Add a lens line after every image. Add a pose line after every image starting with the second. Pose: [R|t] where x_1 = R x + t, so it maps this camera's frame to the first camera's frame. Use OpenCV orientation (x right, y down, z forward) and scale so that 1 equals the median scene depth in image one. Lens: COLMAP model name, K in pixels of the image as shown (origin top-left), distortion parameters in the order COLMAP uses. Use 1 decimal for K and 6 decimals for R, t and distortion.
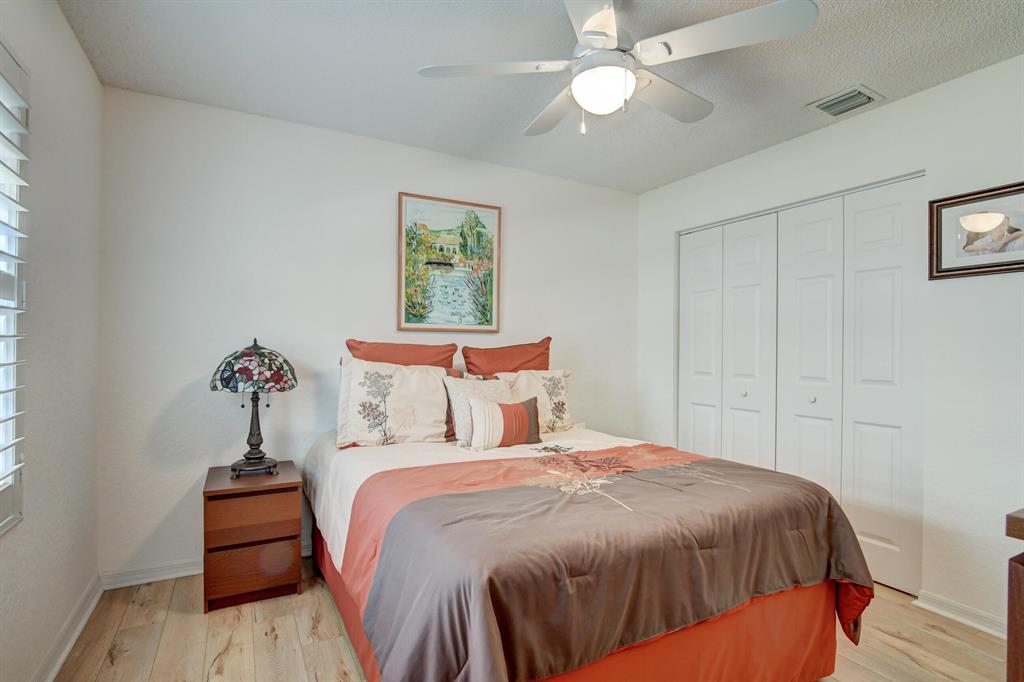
lens RADIAL K [[499.3, 0, 508.3], [0, 499.3, 340.3], [0, 0, 1]] dist [-0.029585, 0.010774]
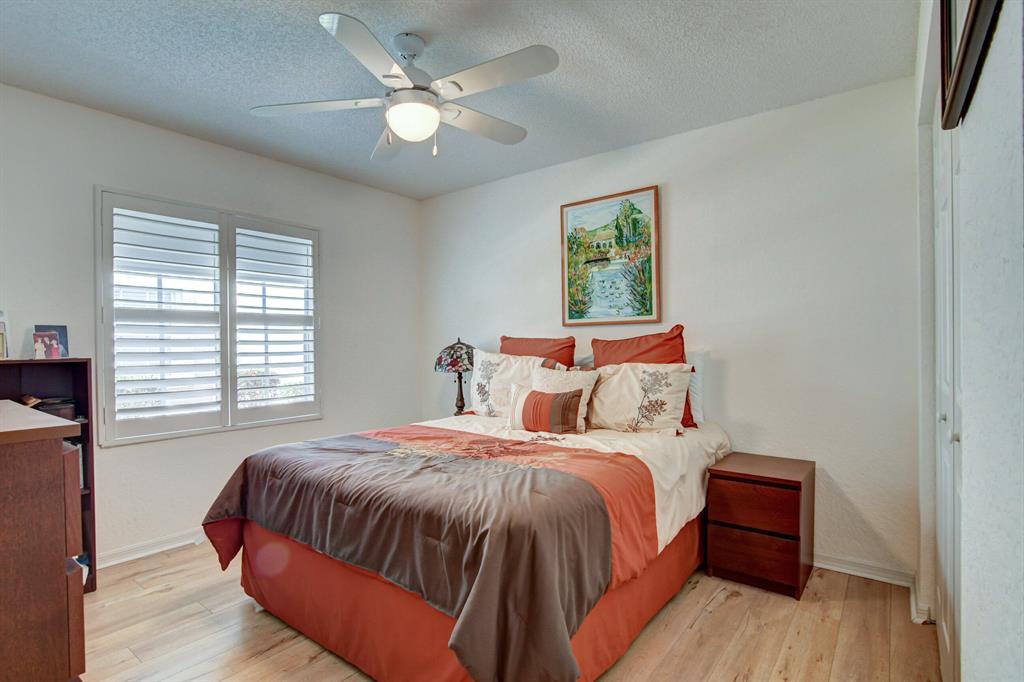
lens RADIAL K [[499.3, 0, 512.0], [0, 499.3, 341.8], [0, 0, 1]] dist [-0.029585, 0.010774]
pose [[0.416706, -0.018070, -0.908862, 0.736022], [0.030754, 0.999510, -0.005772, 0.018251], [0.908521, -0.025546, 0.417058, 0.392103]]
